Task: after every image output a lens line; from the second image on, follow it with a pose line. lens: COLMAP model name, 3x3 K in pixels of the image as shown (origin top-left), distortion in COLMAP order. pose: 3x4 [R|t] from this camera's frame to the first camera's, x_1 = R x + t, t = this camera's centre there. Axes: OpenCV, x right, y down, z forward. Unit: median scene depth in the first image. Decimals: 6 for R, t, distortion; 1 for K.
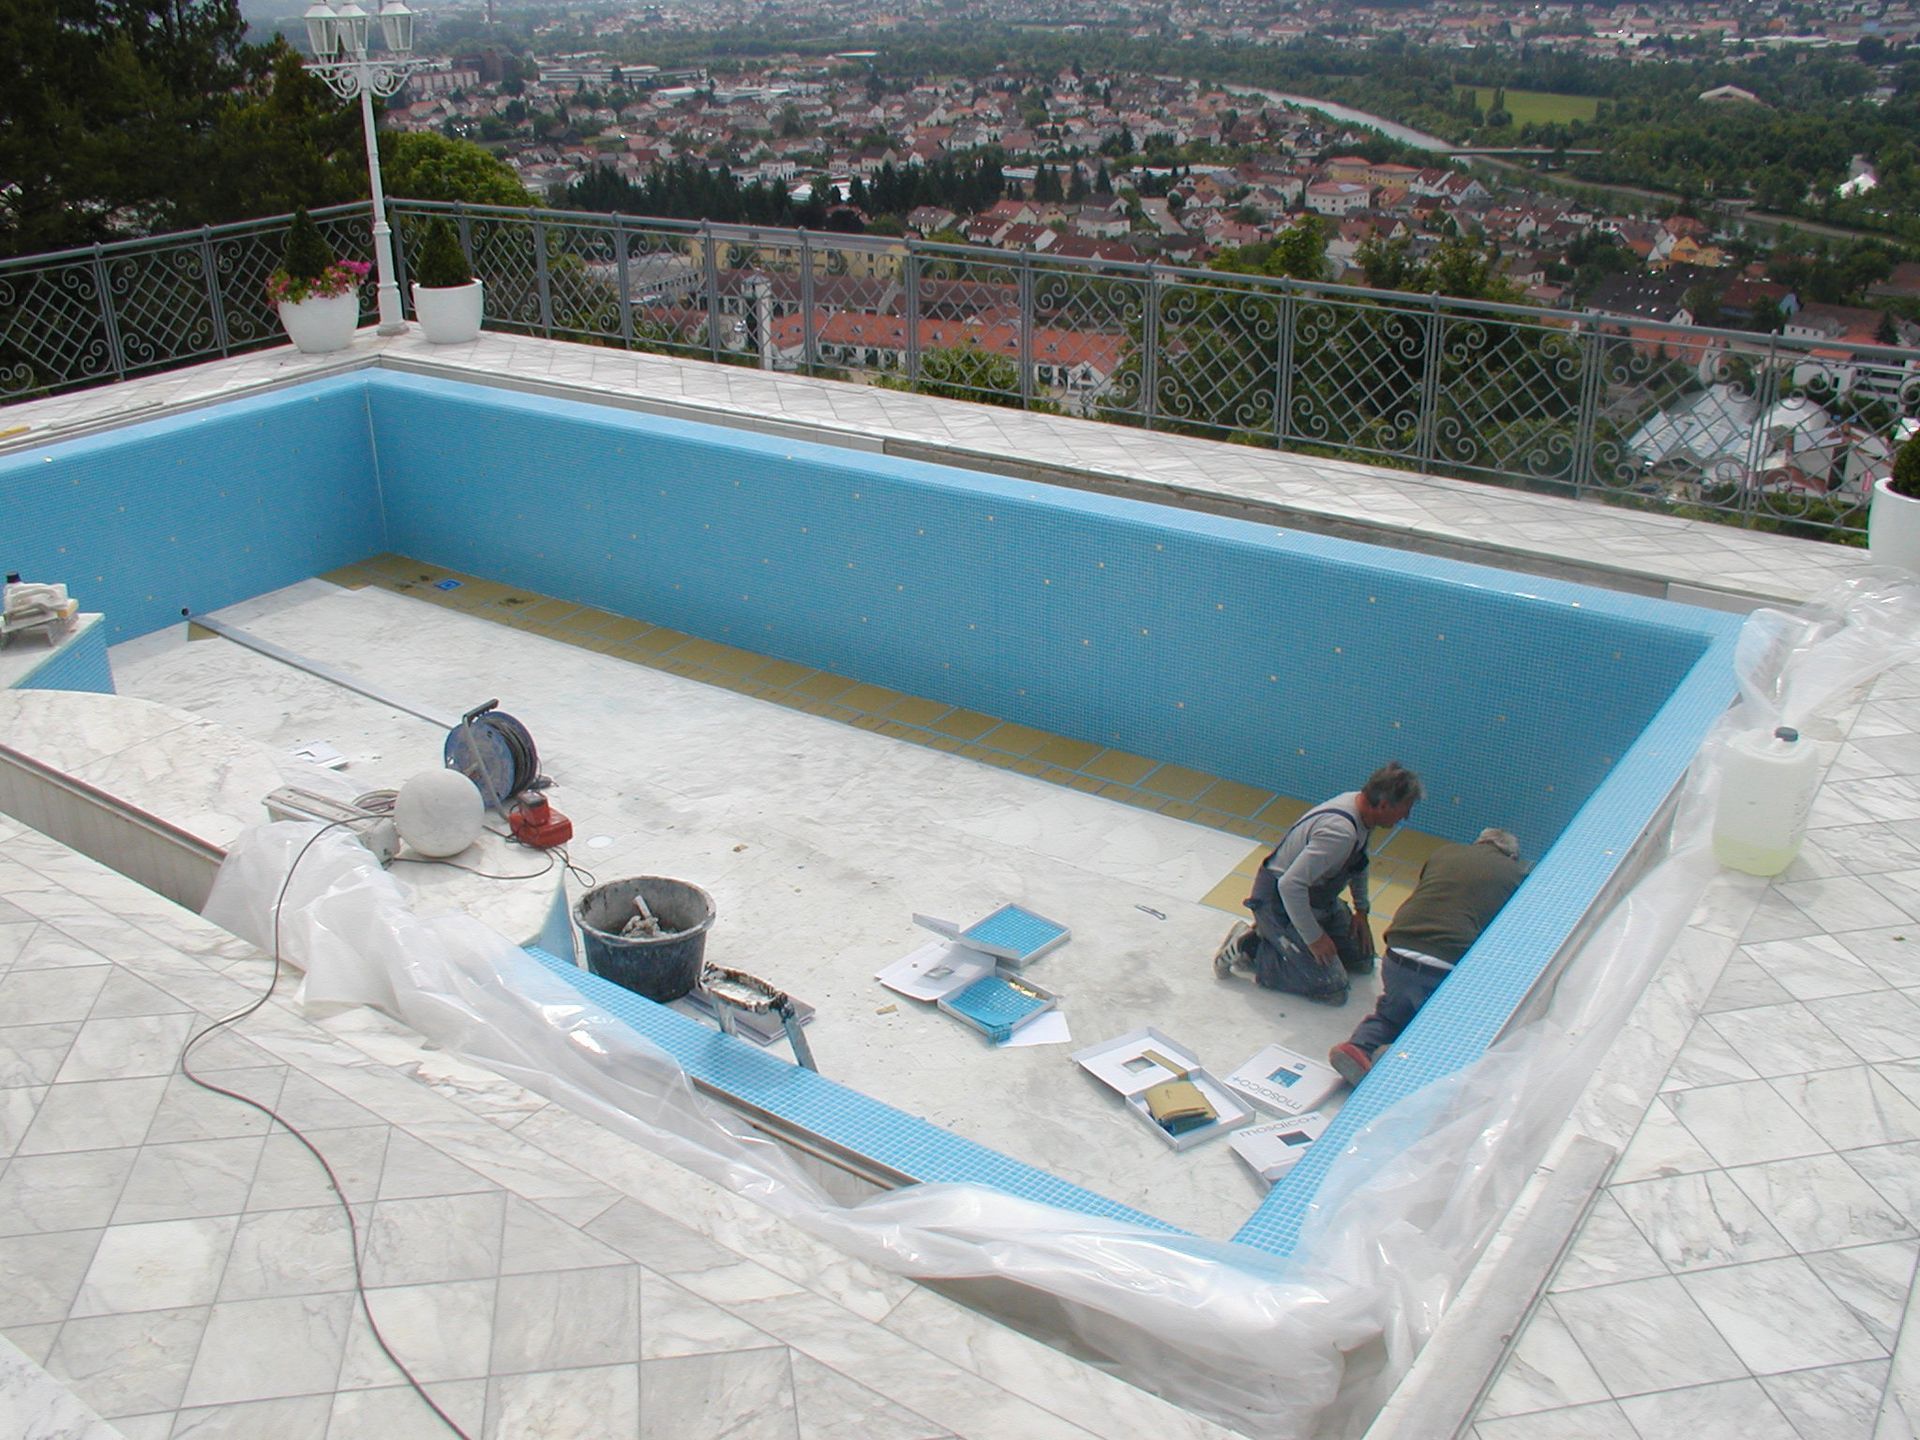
lens RADIAL K [[1767.1, 0, 942.7], [0, 1767.1, 716.6], [0, 0, 1]] dist [-0.234065, 0.298622]
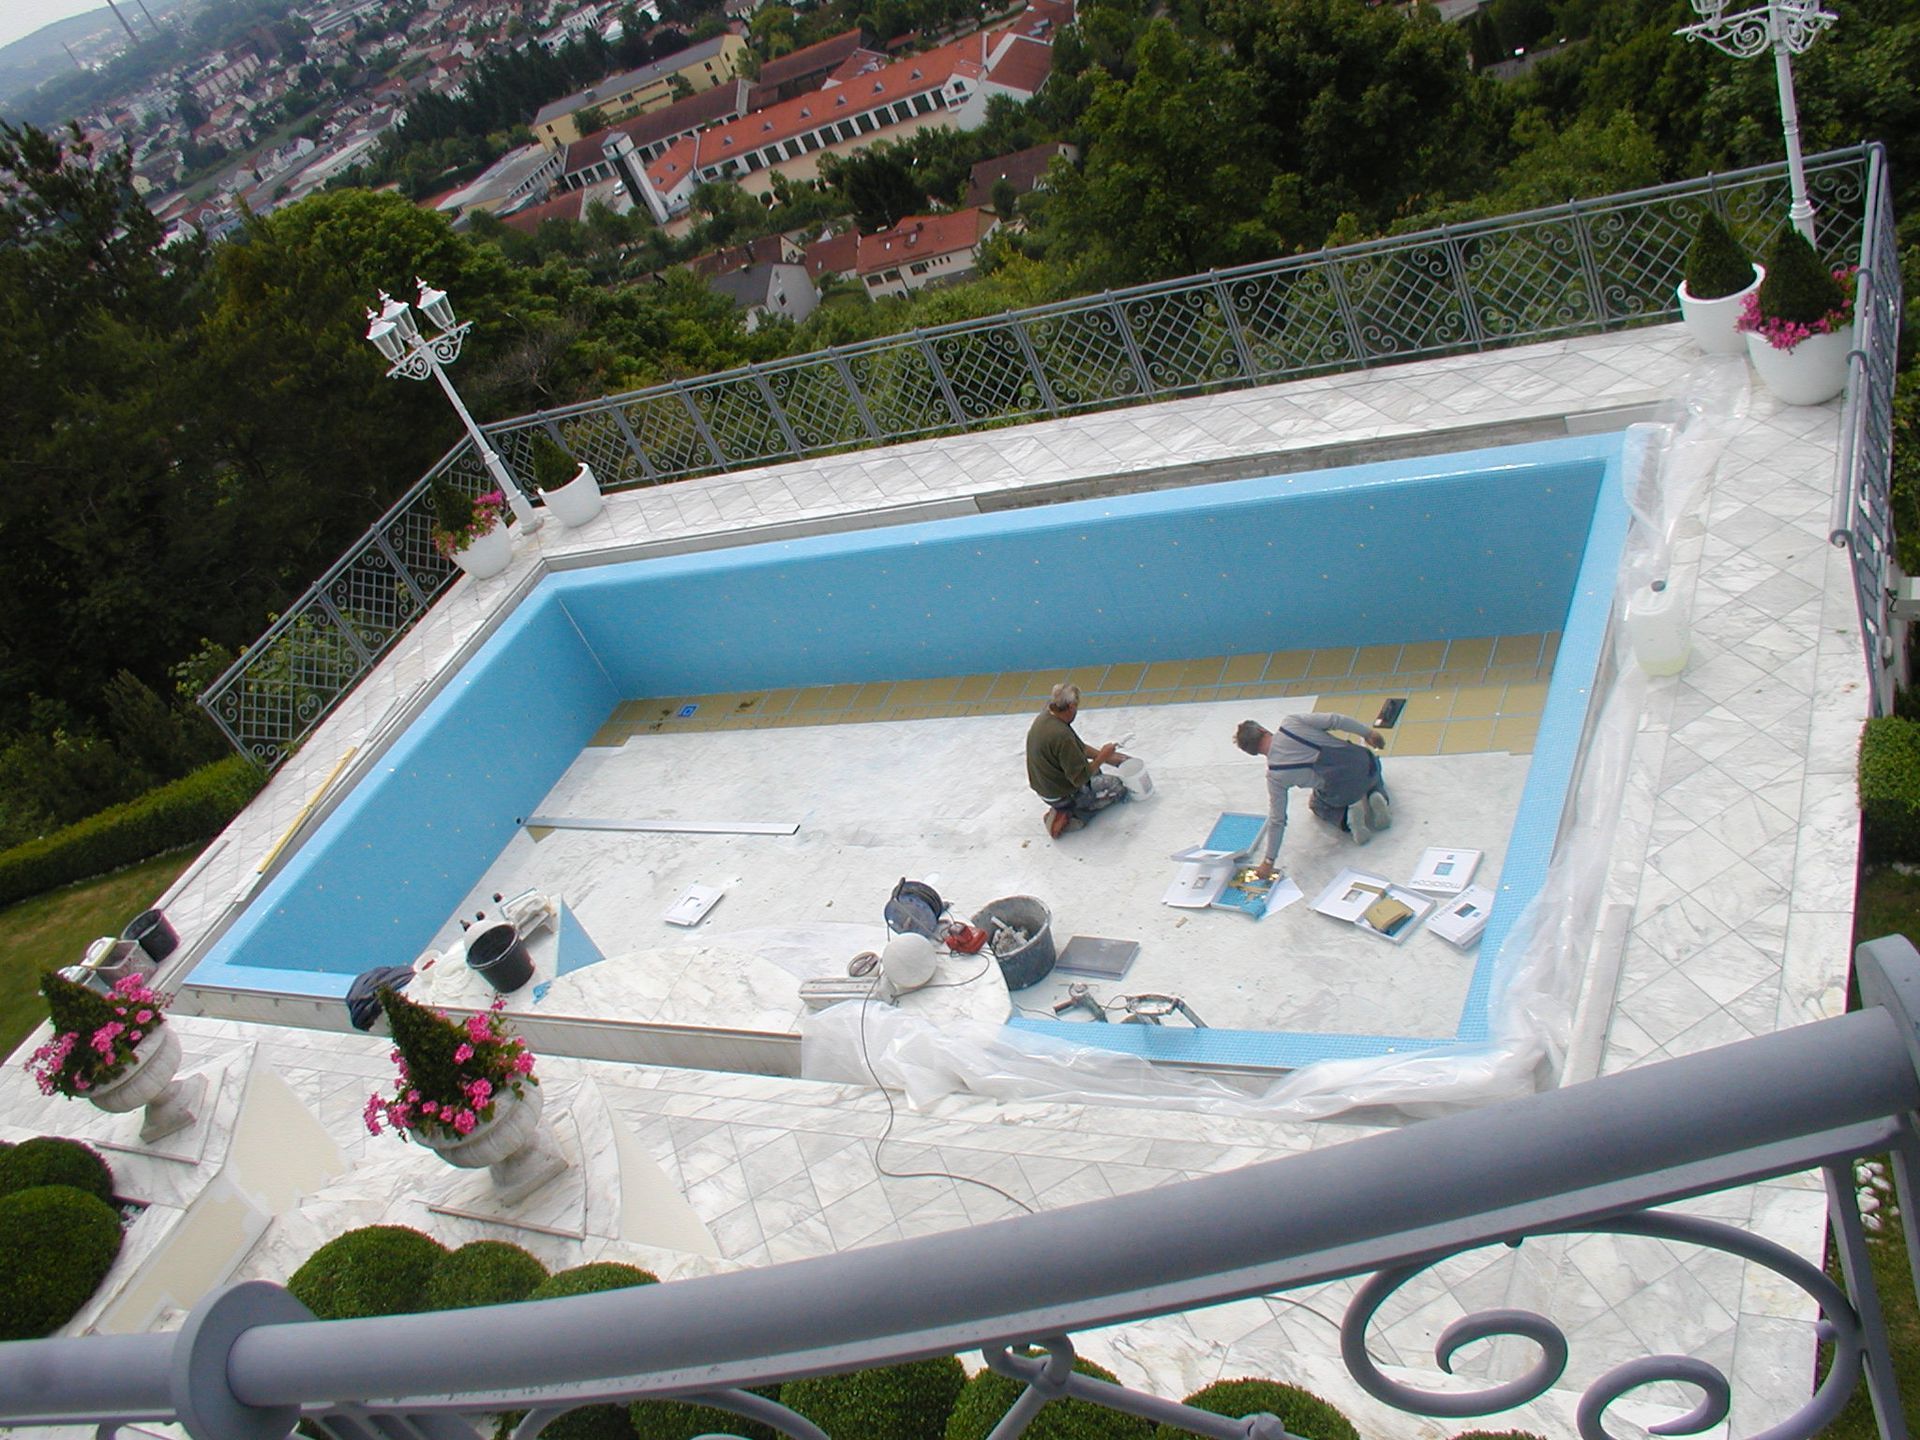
lens RADIAL K [[1767.1, 0, 942.7], [0, 1767.1, 716.6], [0, 0, 1]] dist [-0.234065, 0.298622]
pose [[0.910912, -0.406278, -0.071949, -0.037695], [0.412413, 0.901803, 0.129104, -0.264410], [0.012432, -0.147276, 0.989017, -0.450943]]
